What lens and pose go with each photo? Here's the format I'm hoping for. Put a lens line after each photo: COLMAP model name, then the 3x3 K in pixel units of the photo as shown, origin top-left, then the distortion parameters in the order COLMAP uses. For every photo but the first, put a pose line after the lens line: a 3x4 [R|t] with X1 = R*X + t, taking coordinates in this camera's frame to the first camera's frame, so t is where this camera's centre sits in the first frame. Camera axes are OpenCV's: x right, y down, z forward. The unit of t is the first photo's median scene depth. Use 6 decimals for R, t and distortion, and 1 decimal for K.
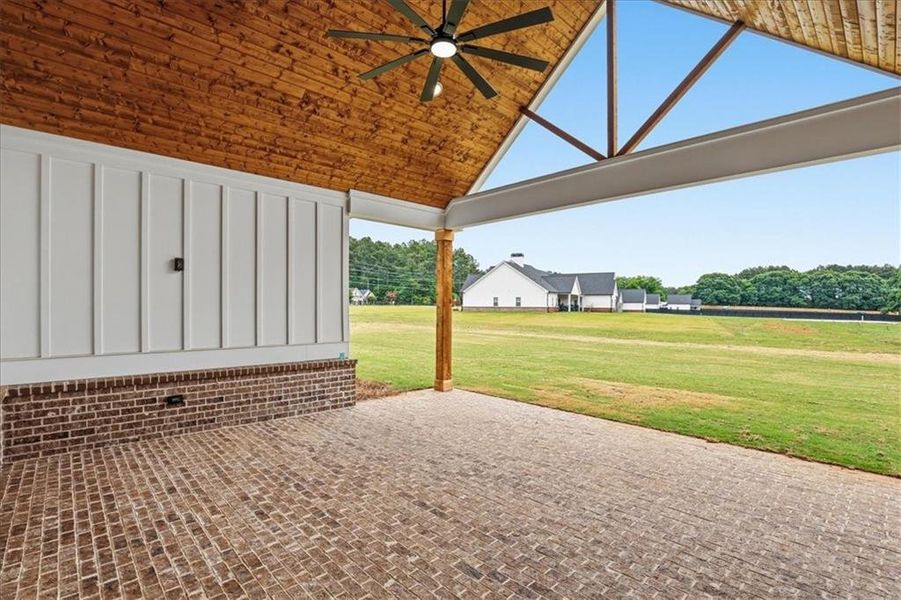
lens RADIAL K [[414.3, 0, 450.1], [0, 414.3, 305.6], [0, 0, 1]] dist [-0.031376, 0.004614]
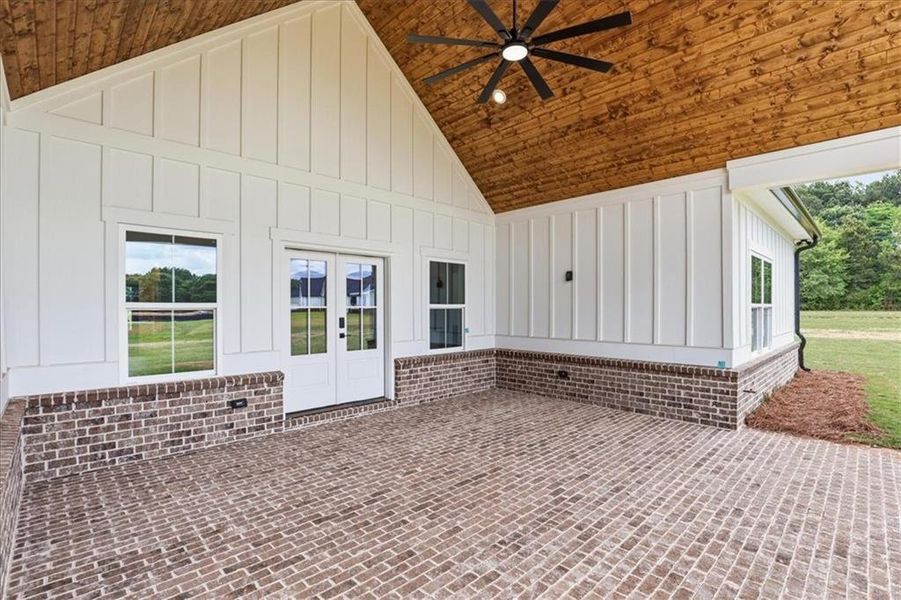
lens RADIAL K [[414.3, 0, 450.1], [0, 414.3, 305.6], [0, 0, 1]] dist [-0.031376, 0.004614]
pose [[0.043601, -0.005752, -0.999032, 0.664552], [0.009462, 0.999941, -0.005345, 0.001838], [0.999004, -0.009220, 0.043653, 0.520343]]
